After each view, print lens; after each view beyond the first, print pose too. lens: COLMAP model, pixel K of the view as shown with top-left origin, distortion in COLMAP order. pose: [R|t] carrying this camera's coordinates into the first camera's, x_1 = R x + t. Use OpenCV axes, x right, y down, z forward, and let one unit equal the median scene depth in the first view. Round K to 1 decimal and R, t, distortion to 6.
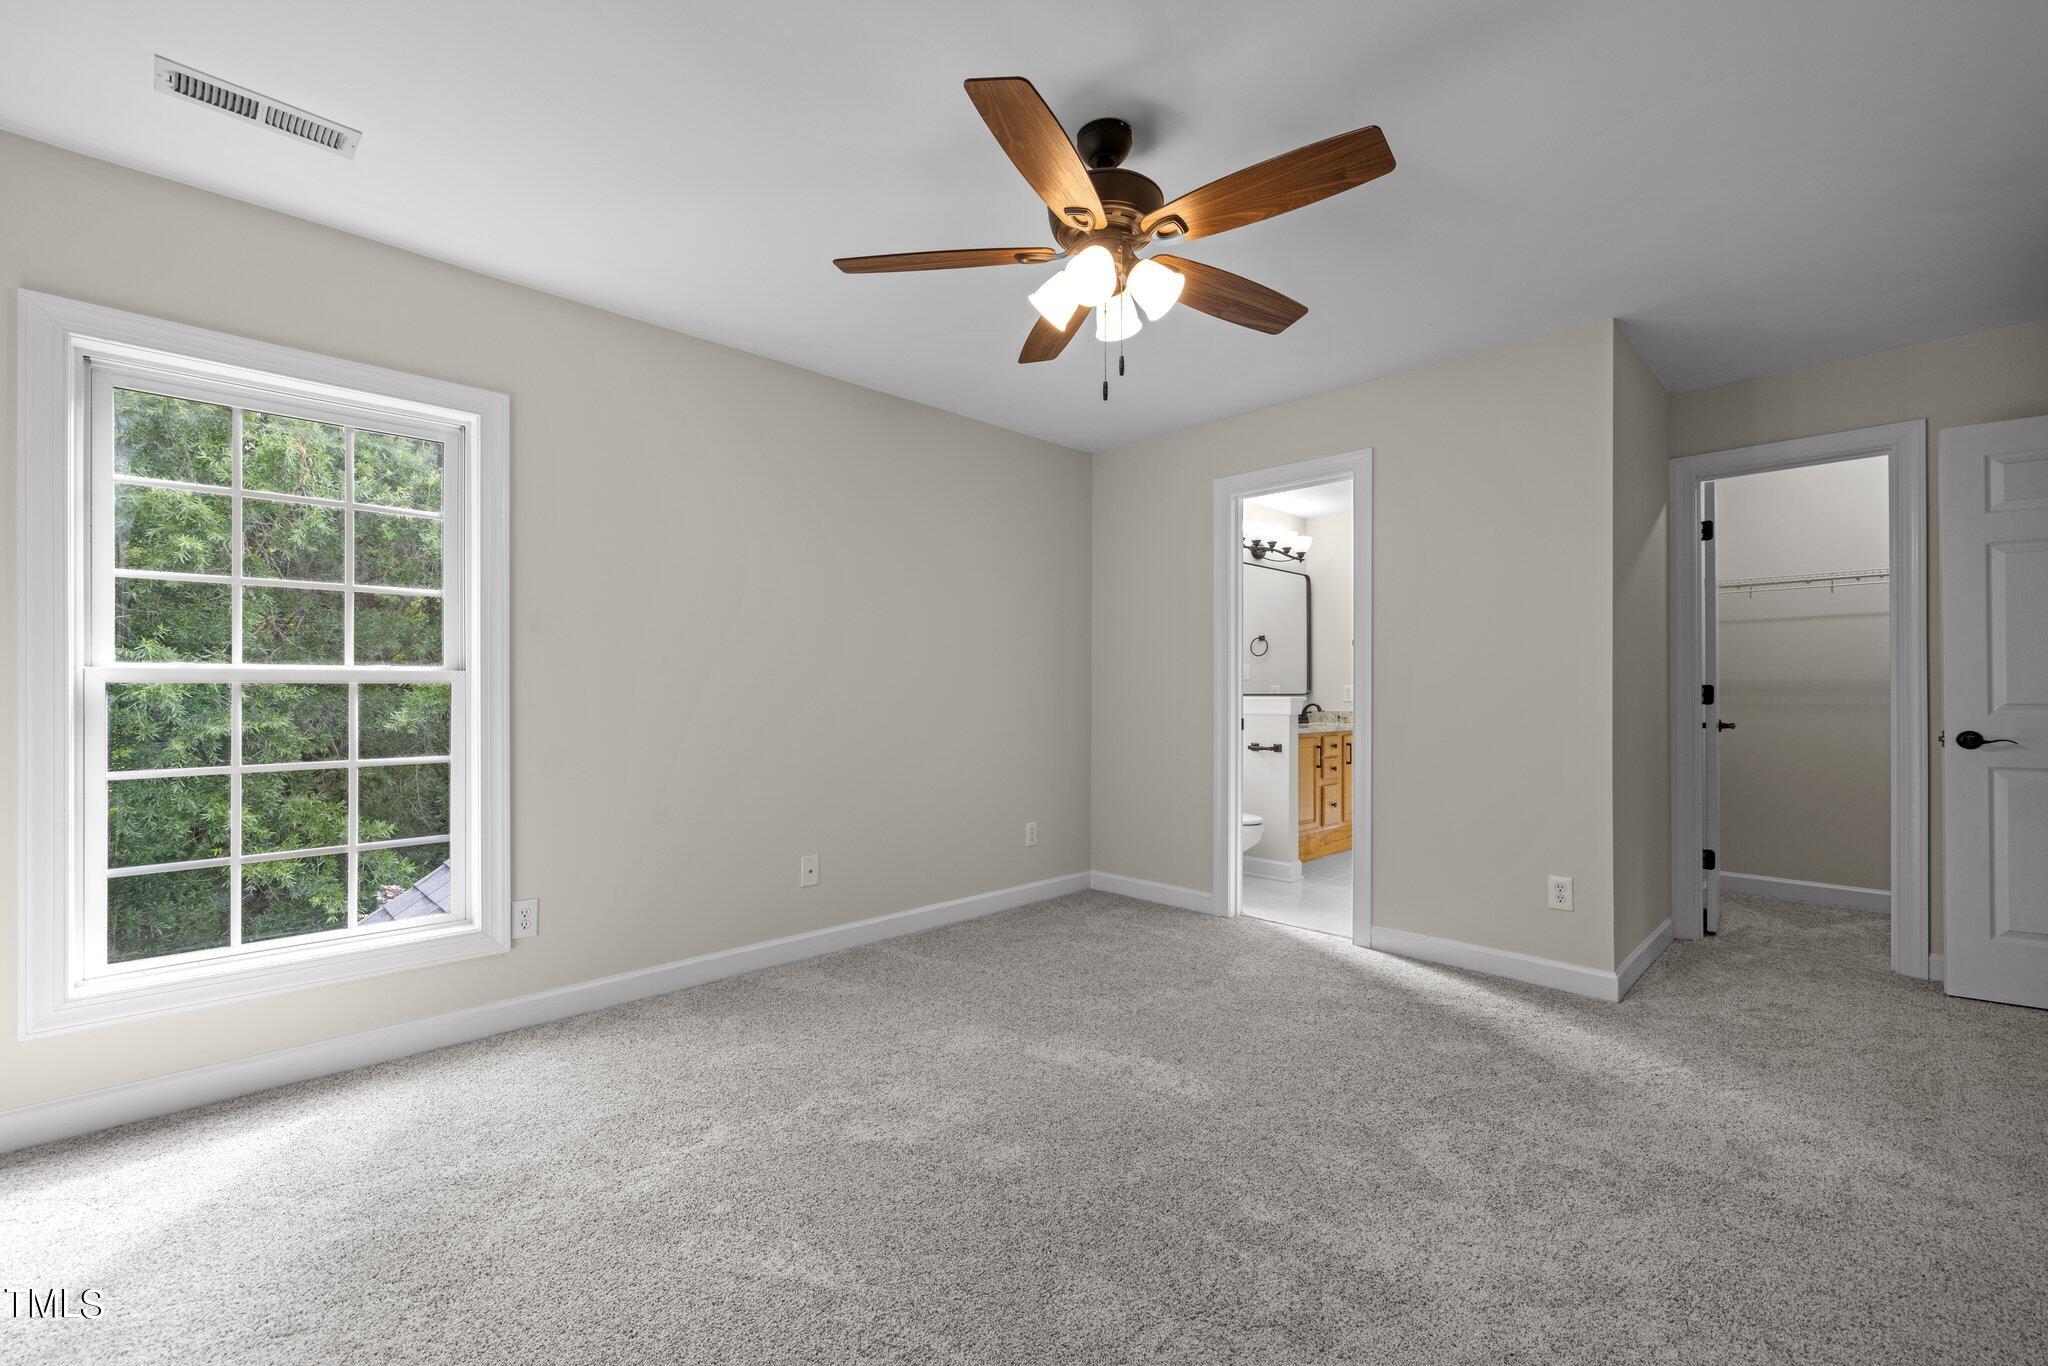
lens RADIAL K [[855.2, 0, 1015.5], [0, 855.2, 670.7], [0, 0, 1]] dist [-0.000580, 0.000444]
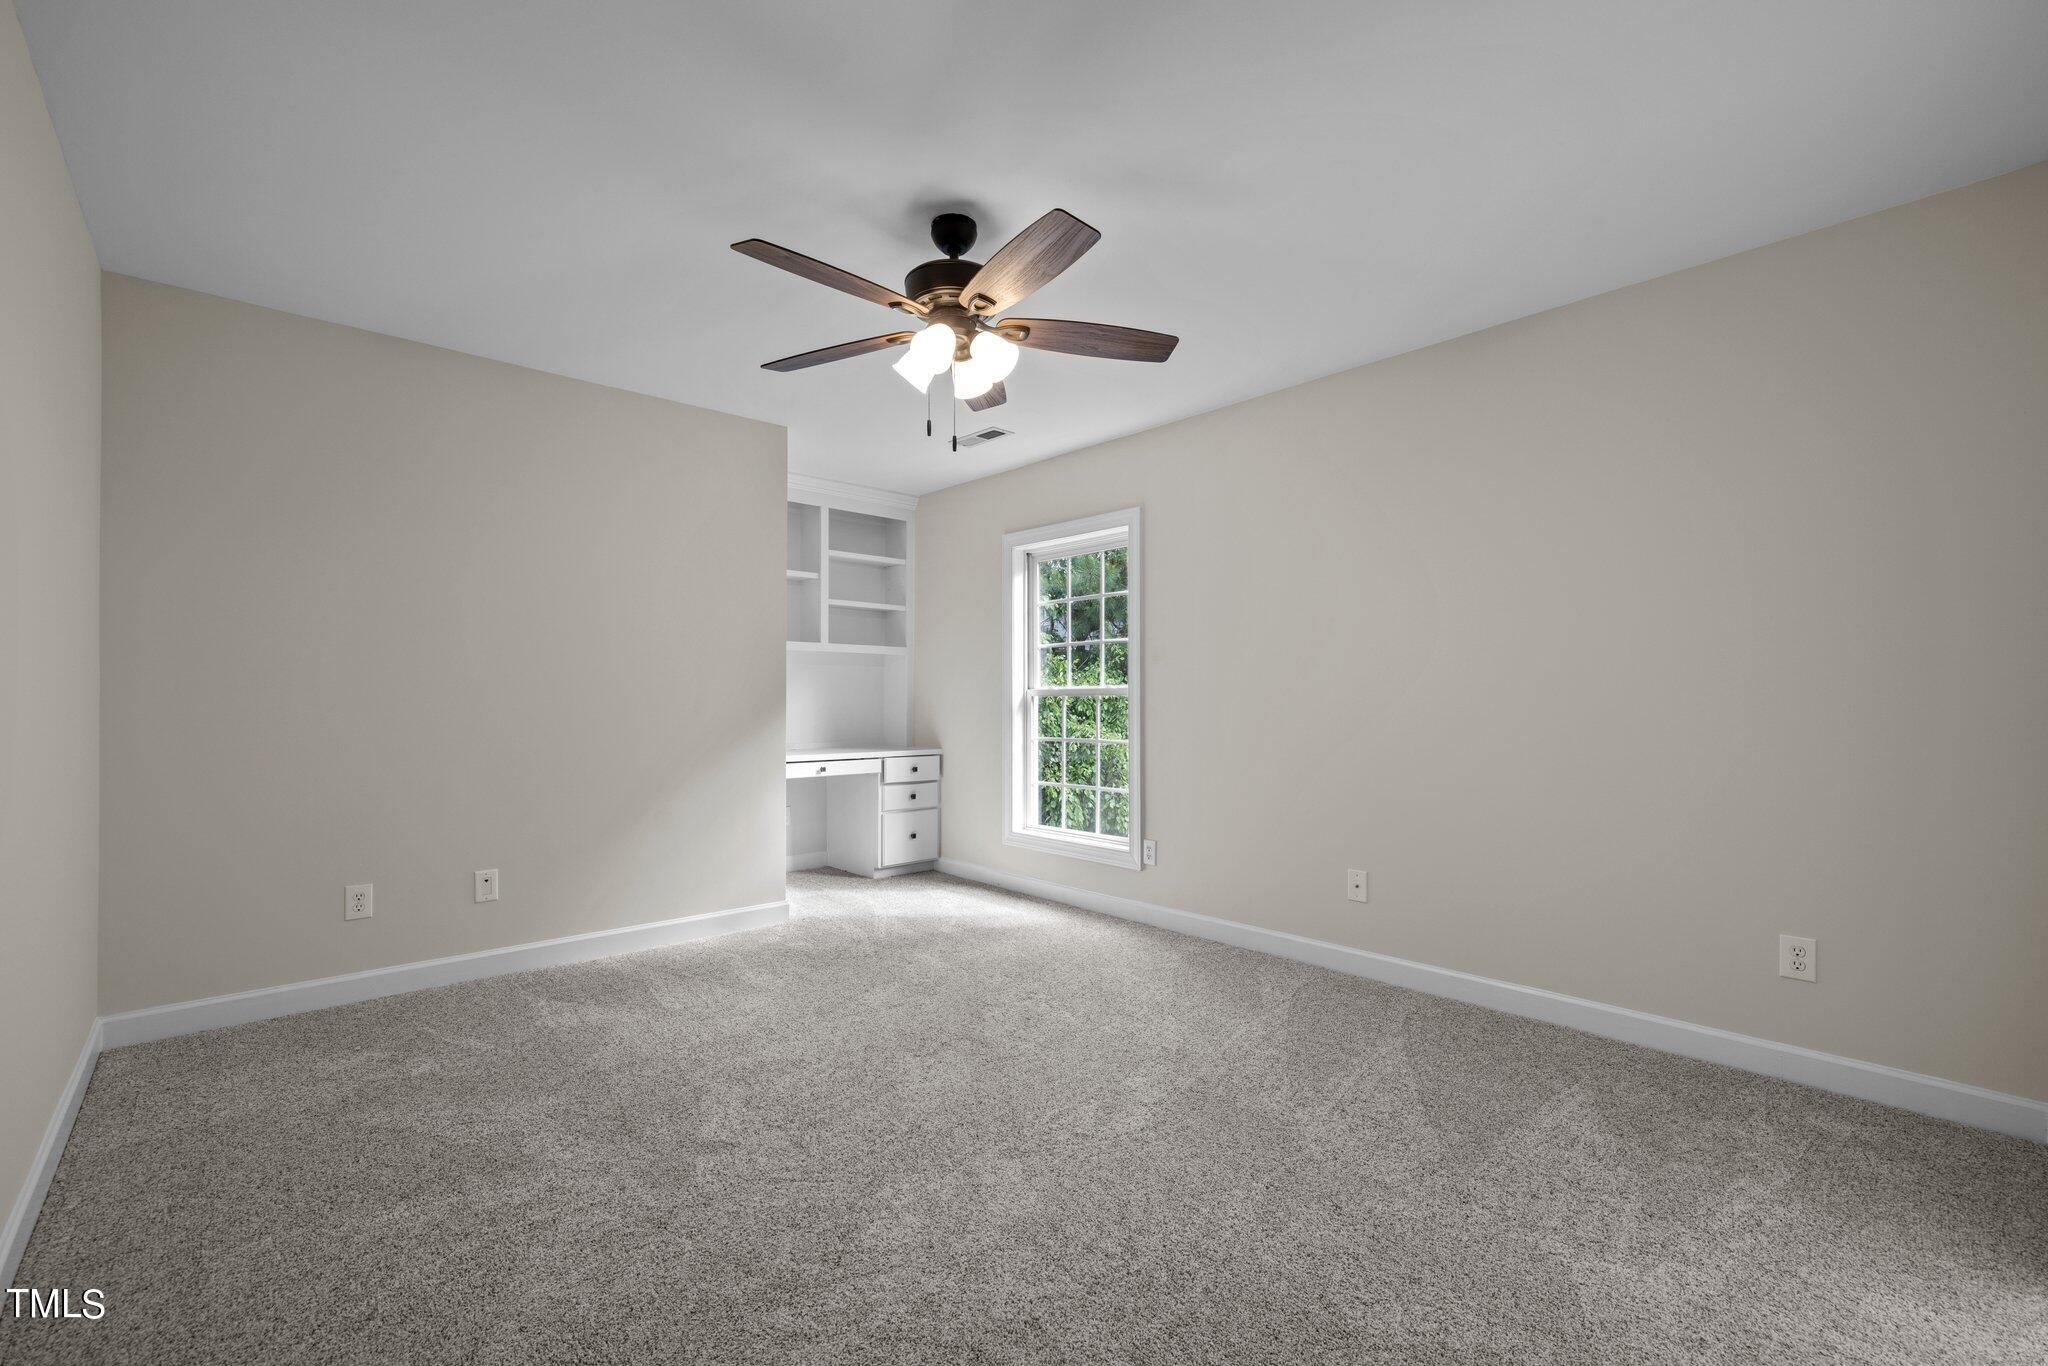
lens RADIAL K [[855.2, 0, 1015.5], [0, 855.2, 670.7], [0, 0, 1]] dist [-0.000580, 0.000444]
pose [[-0.042686, -0.046429, -0.998009, 0.926478], [0.015906, 0.998761, -0.047145, 0.042133], [0.998962, -0.017887, -0.041895, 0.831966]]
